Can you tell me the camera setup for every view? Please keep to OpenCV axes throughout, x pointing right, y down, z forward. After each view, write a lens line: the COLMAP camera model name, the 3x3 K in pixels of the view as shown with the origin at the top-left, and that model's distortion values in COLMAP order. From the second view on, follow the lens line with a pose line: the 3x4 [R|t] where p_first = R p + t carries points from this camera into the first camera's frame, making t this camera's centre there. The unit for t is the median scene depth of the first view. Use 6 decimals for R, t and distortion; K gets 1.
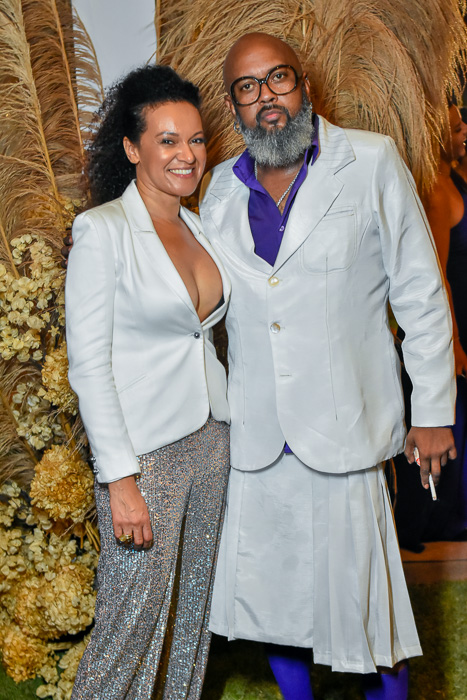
lens RADIAL K [[1103.8, 0, 235.0], [0, 1103.8, 343.4], [0, 0, 1]] dist [0.088495, 0.000000]
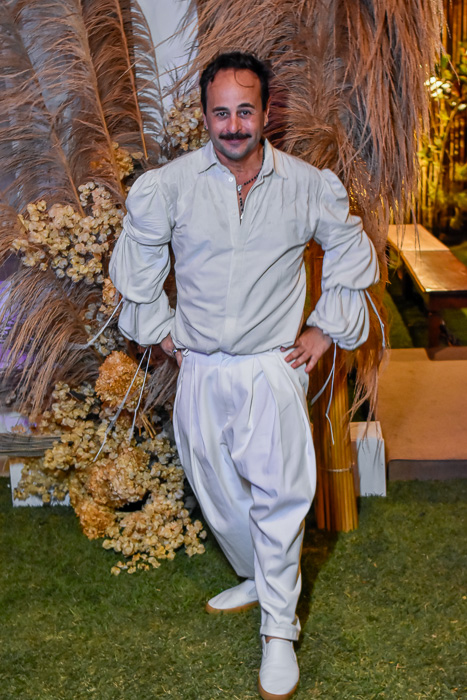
lens RADIAL K [[1103.8, 0, 232.5], [0, 1103.8, 353.1], [0, 0, 1]] dist [0.088495, 0.000000]
pose [[0.991935, 0.007568, -0.126524, 0.126222], [-0.001049, 0.998672, 0.051511, 0.028989], [0.126746, -0.050963, 0.990625, -0.219446]]
